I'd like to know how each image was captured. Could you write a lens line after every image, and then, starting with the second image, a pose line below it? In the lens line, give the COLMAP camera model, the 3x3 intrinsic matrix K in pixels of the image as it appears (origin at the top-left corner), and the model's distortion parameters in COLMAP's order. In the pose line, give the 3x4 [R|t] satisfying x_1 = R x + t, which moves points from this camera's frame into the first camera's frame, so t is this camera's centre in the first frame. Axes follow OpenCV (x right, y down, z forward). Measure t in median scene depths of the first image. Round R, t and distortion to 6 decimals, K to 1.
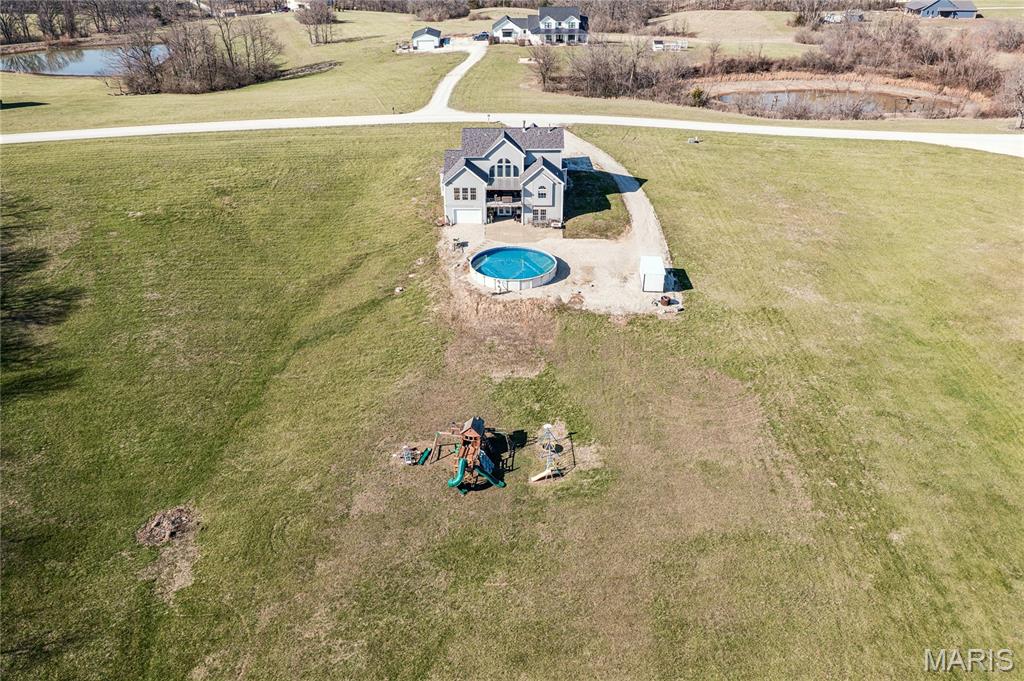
lens RADIAL K [[816.1, 0, 512.6], [0, 816.1, 327.1], [0, 0, 1]] dist [-0.008889, 0.000545]
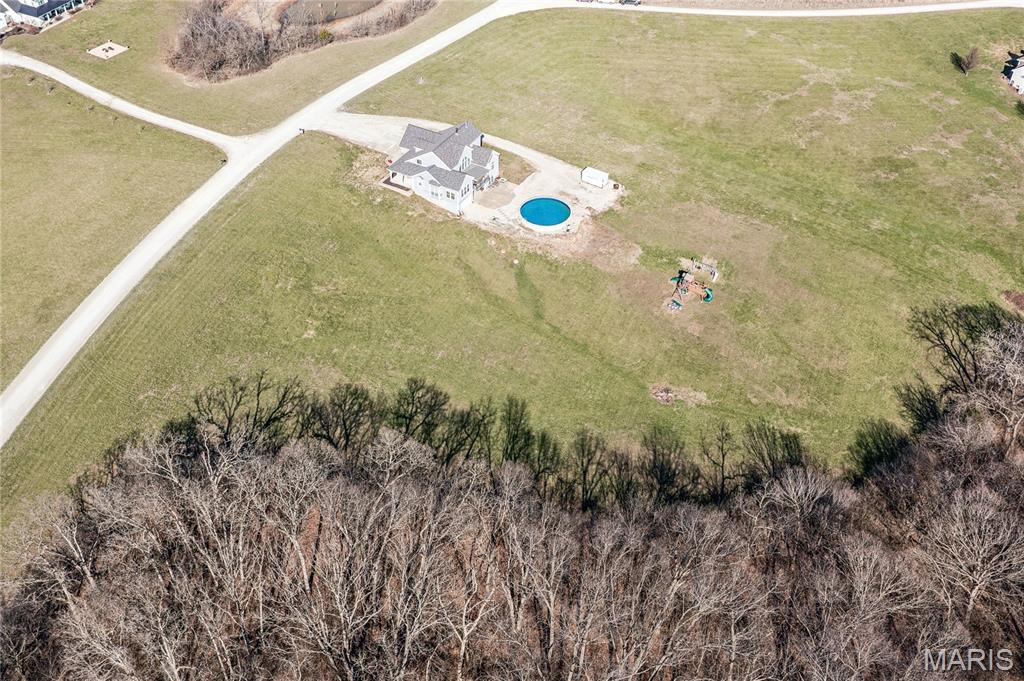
lens RADIAL K [[997.8, 0, 474.9], [0, 997.8, 338.7], [0, 0, 1]] dist [-0.008135, -0.002528]
pose [[0.509629, -0.574827, 0.640197, -1.358649], [0.405646, 0.816712, 0.410405, -0.677239], [-0.758768, 0.050539, 0.649397, -0.174737]]
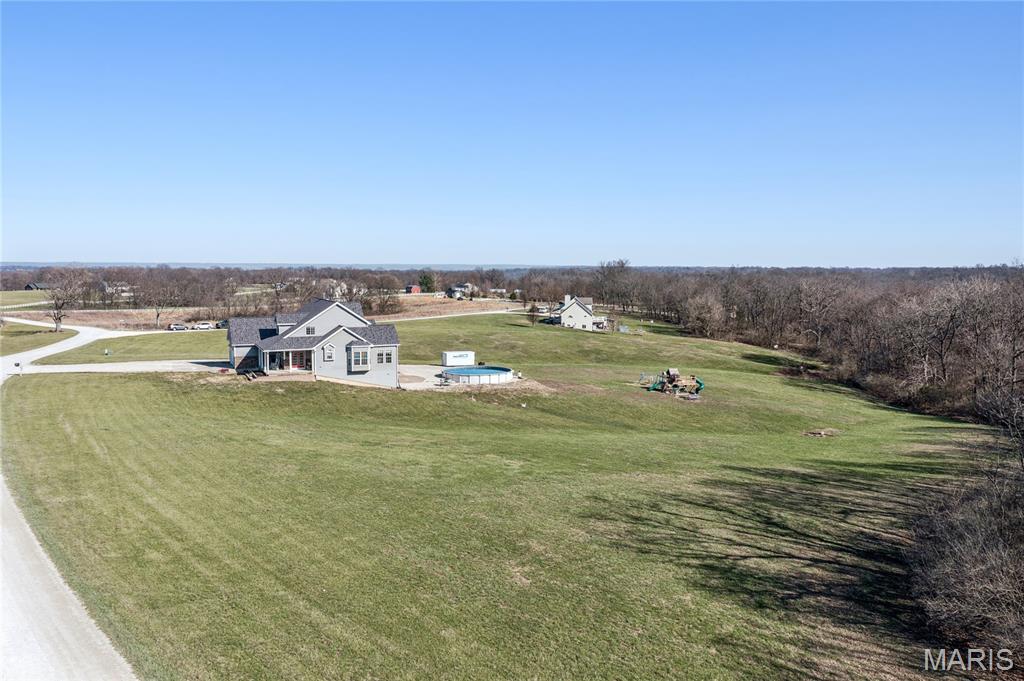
lens RADIAL K [[816.1, 0, 512.6], [0, 816.1, 327.1], [0, 0, 1]] dist [-0.008889, 0.000545]
pose [[-0.413298, -0.064652, 0.908298, -1.014848], [0.420766, 0.871042, 0.253459, -0.380241], [-0.807552, 0.486935, -0.332797, 1.191498]]
